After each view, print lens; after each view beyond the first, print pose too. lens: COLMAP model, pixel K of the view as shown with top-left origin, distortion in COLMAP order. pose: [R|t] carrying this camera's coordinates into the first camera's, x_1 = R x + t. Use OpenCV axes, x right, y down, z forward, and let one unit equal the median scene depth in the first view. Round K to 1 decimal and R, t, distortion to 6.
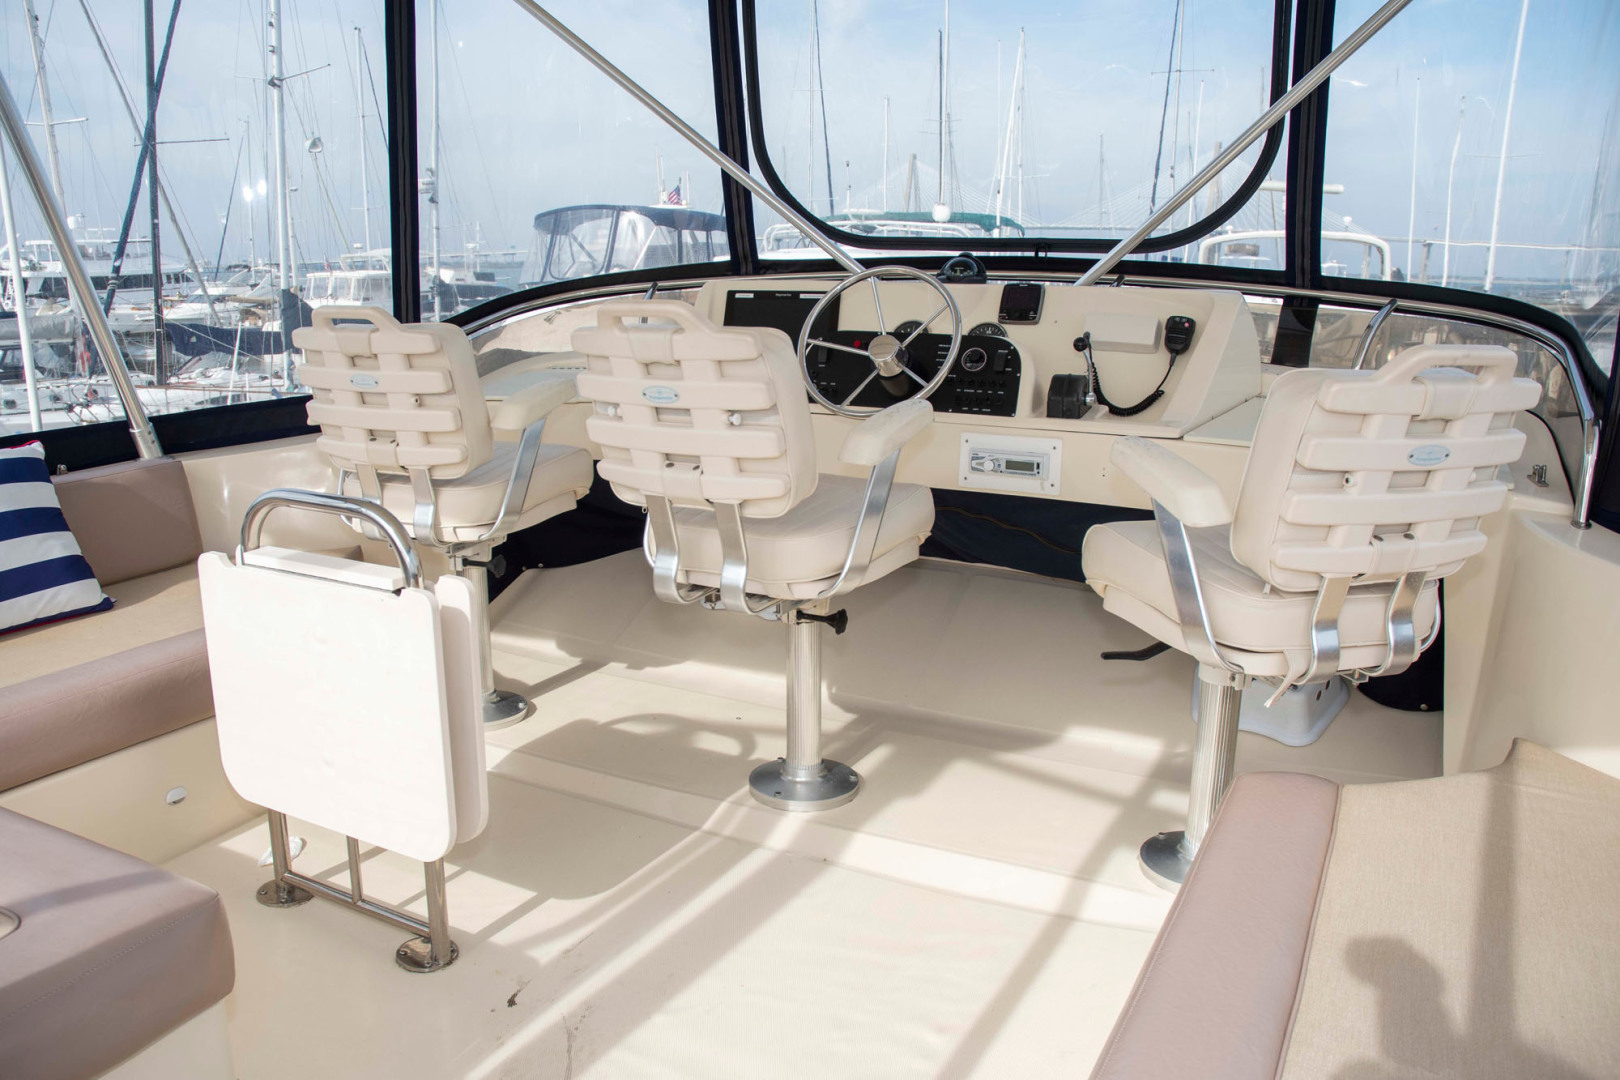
lens RADIAL K [[1244.5, 0, 805.5], [0, 1244.5, 535.5], [0, 0, 1]] dist [-0.163281, 0.138753]
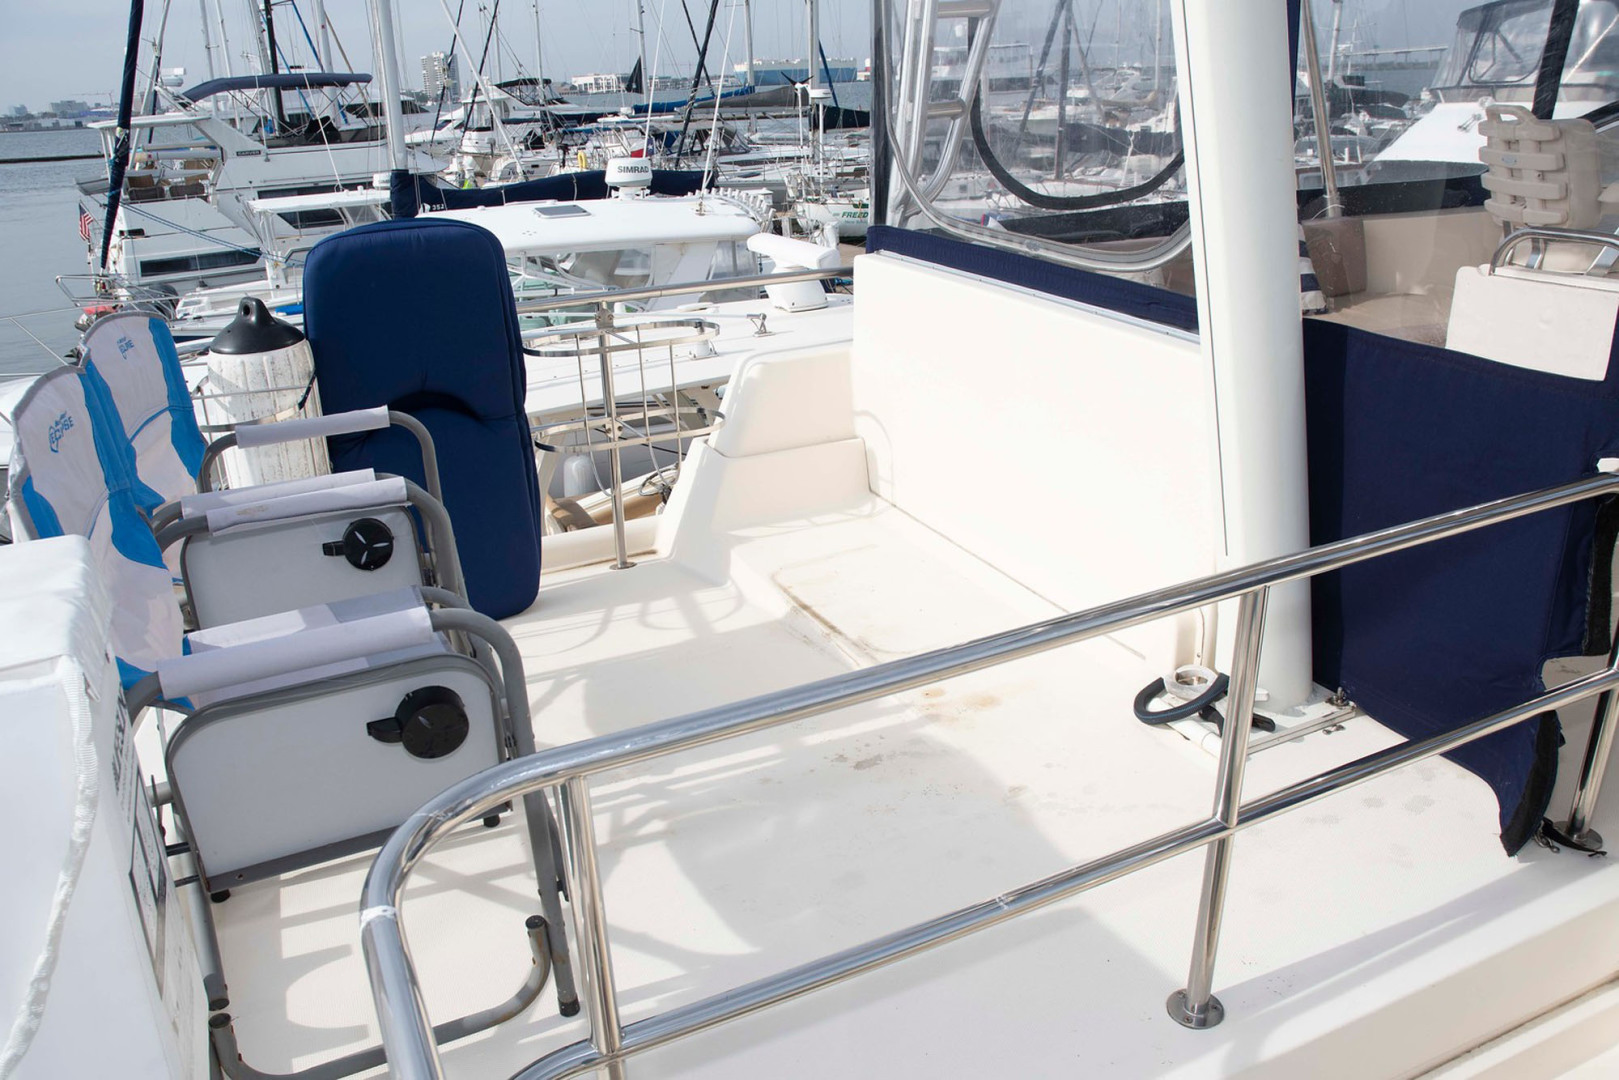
lens RADIAL K [[1243.8, 0, 800.1], [0, 1243.8, 548.5], [0, 0, 1]] dist [-0.163281, 0.138753]
pose [[0.803198, 0.178514, -0.568336, -0.117009], [-0.083951, 0.978443, 0.188685, 0.091584], [0.589767, -0.103839, 0.800870, -0.471788]]
